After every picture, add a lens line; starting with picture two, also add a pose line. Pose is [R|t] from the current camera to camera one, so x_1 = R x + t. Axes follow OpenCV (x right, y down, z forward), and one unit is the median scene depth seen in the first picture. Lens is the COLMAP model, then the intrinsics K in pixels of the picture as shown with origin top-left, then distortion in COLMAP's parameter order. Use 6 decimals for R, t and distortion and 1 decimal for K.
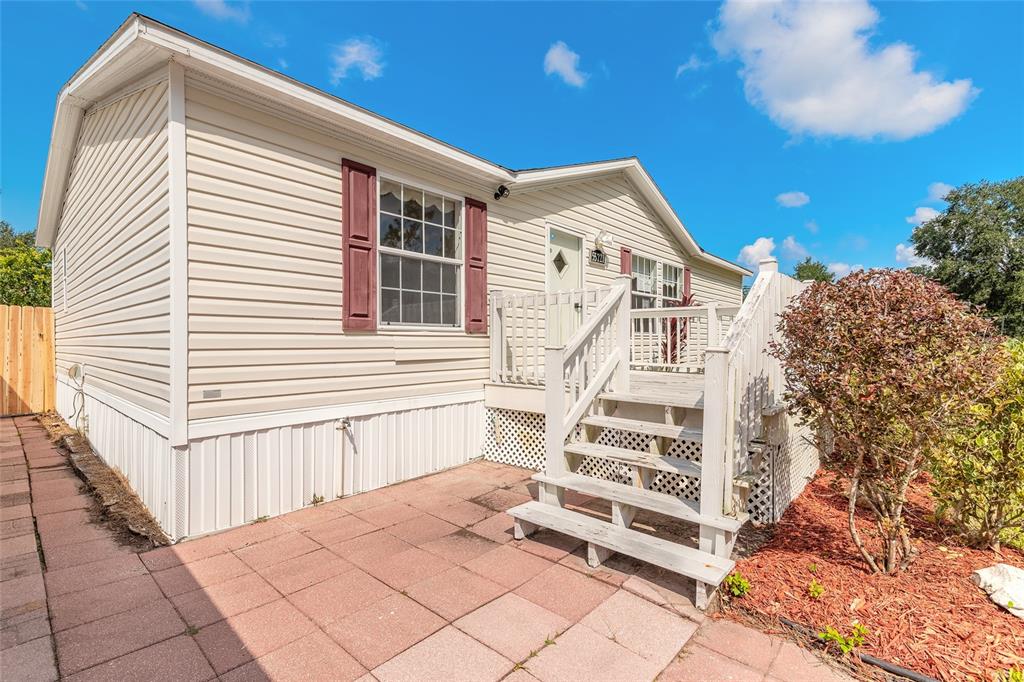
lens RADIAL K [[464.1, 0, 515.2], [0, 464.1, 340.3], [0, 0, 1]] dist [0.002918, -0.000050]
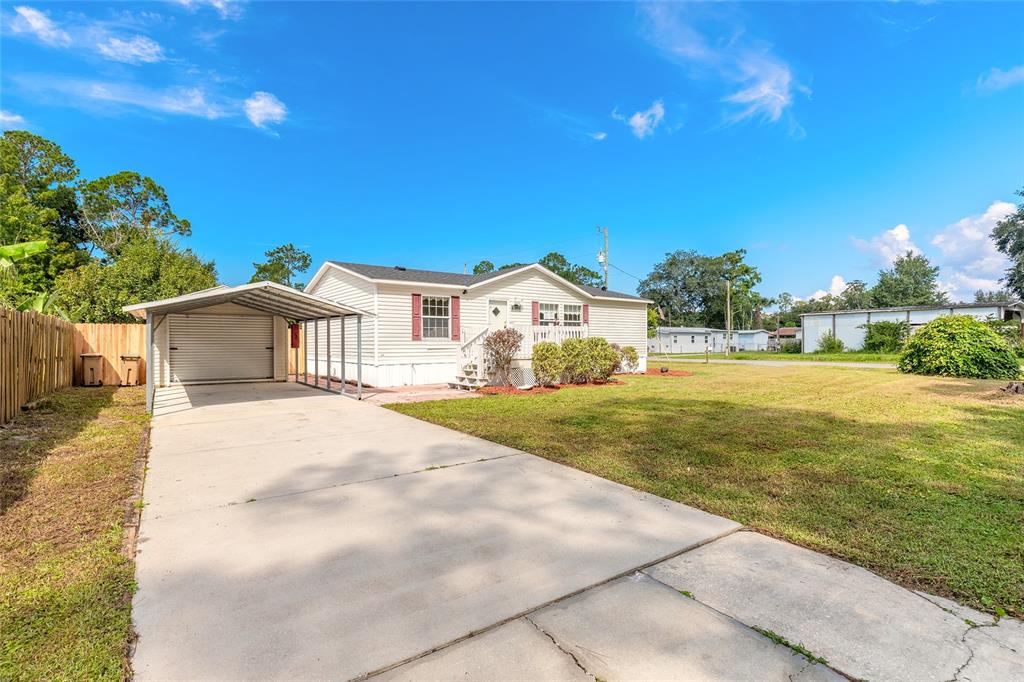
lens RADIAL K [[494.9, 0, 510.0], [0, 494.9, 343.0], [0, 0, 1]] dist [-0.002724, -0.000239]
pose [[0.975865, -0.003371, -0.218350, 0.995123], [0.004197, 0.999986, 0.003320, -0.005707], [0.218335, -0.004156, 0.975865, -2.131519]]
